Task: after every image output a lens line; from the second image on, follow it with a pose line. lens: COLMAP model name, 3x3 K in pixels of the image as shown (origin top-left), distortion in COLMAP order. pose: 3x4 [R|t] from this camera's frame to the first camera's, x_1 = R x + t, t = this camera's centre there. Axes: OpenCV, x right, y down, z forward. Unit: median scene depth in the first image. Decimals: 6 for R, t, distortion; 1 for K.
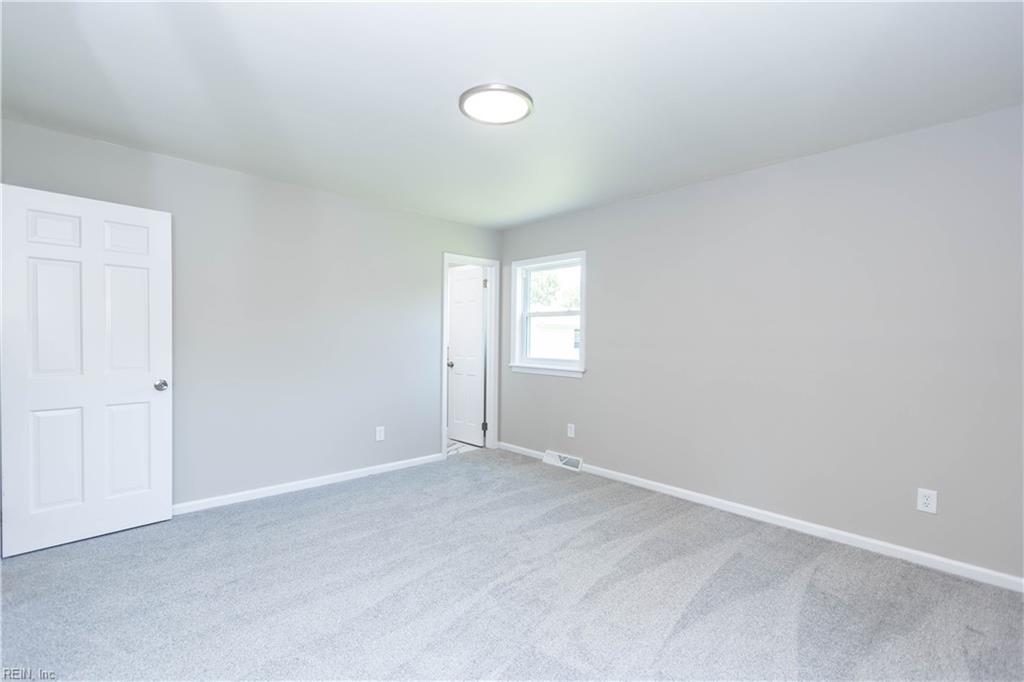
lens RADIAL K [[463.8, 0, 511.6], [0, 463.8, 345.0], [0, 0, 1]] dist [0.010587, -0.005872]
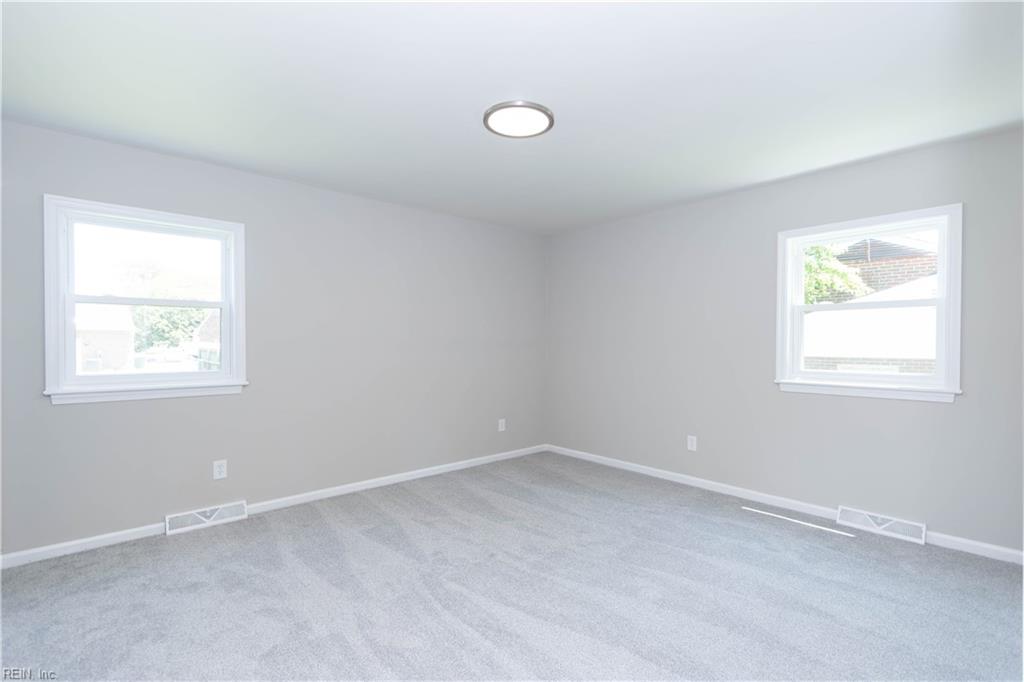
lens RADIAL K [[463.8, 0, 511.6], [0, 463.8, 345.0], [0, 0, 1]] dist [0.010587, -0.005872]
pose [[0.013082, -0.012168, 0.999840, -0.728776], [0.011638, 0.999860, 0.012016, -0.013569], [-0.999847, 0.011479, 0.013221, 0.676302]]
